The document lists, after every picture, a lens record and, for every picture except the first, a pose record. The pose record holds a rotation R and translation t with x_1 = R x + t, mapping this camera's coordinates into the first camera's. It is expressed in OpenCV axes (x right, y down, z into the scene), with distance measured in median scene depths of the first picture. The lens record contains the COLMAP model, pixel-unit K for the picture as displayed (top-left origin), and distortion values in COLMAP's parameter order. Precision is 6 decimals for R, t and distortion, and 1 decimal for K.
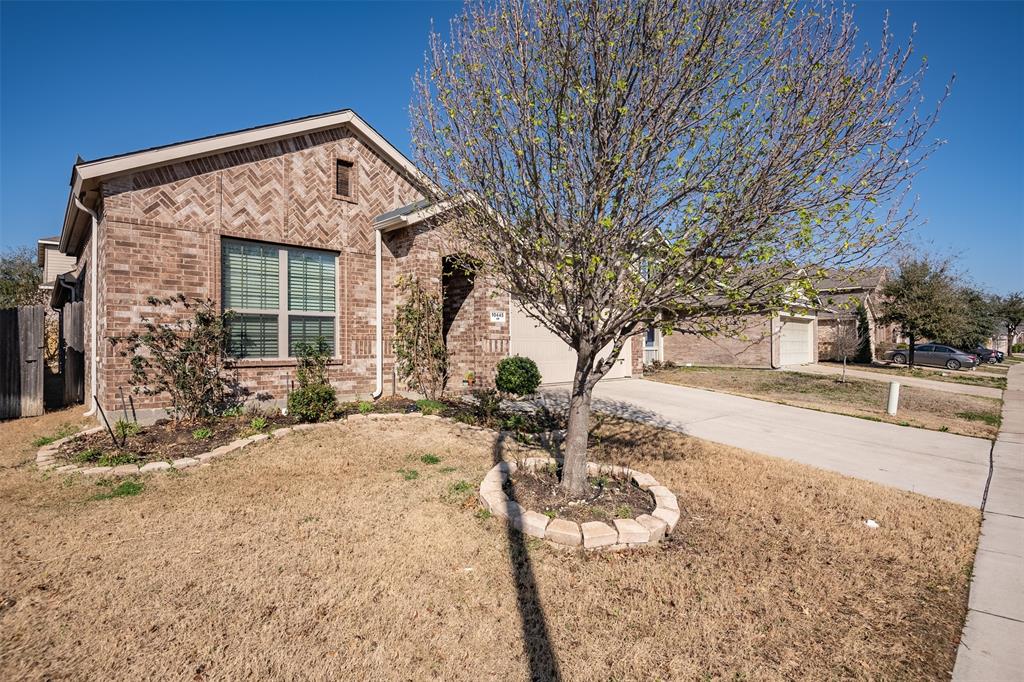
lens RADIAL K [[486.5, 0, 512.0], [0, 486.5, 341.0], [0, 0, 1]] dist [0.000163, -0.000071]
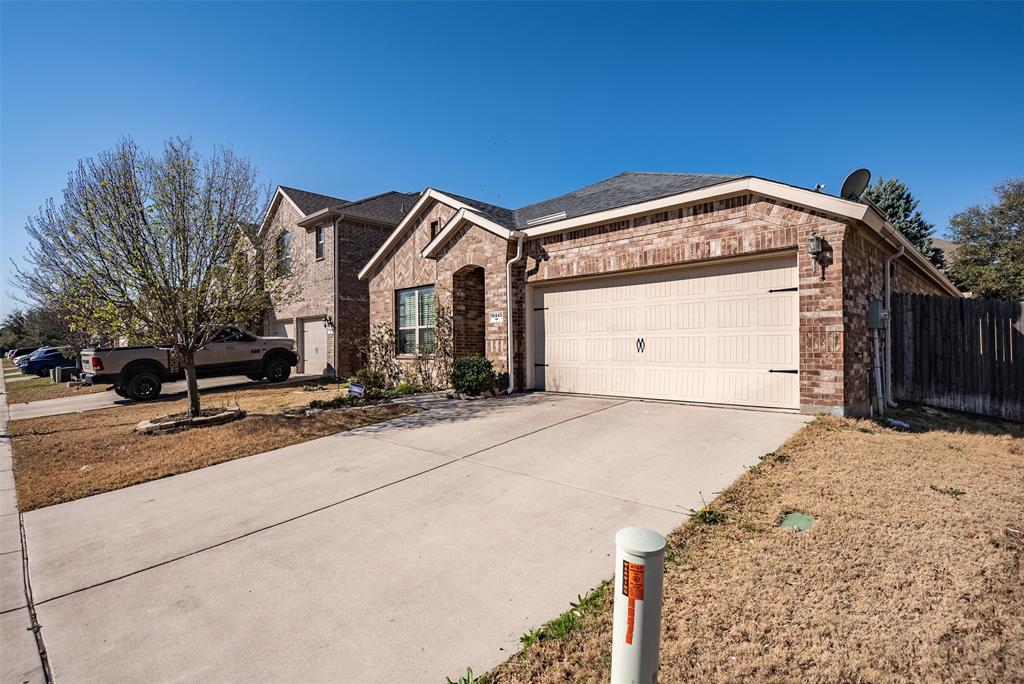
lens RADIAL K [[508.4, 0, 512.9], [0, 508.4, 343.8], [0, 0, 1]] dist [0.014147, -0.034229]
pose [[0.025769, -0.004251, -0.999659, 1.193135], [0.022280, 0.999745, -0.003677, 0.011139], [0.999420, -0.022178, 0.025857, 1.176388]]
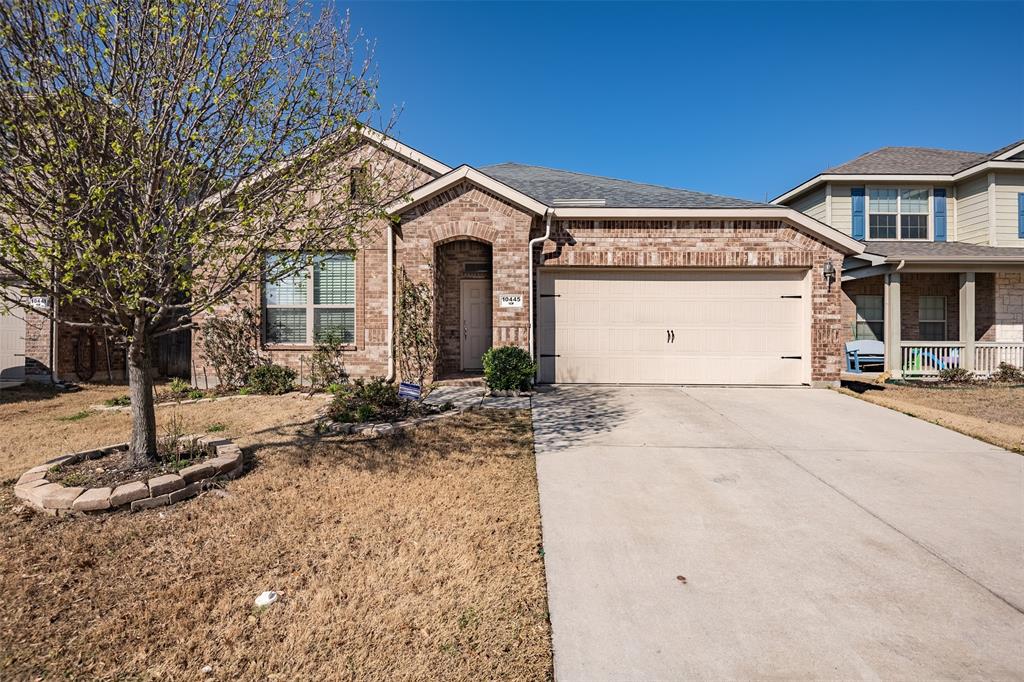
lens RADIAL K [[553.8, 0, 512.0], [0, 553.8, 341.0], [0, 0, 1]] dist [0.021593, -0.031180]
pose [[0.708926, 0.004617, -0.705268, 0.791882], [0.001102, 0.999970, 0.007654, 0.016687], [0.705282, -0.006203, 0.708900, 0.341327]]
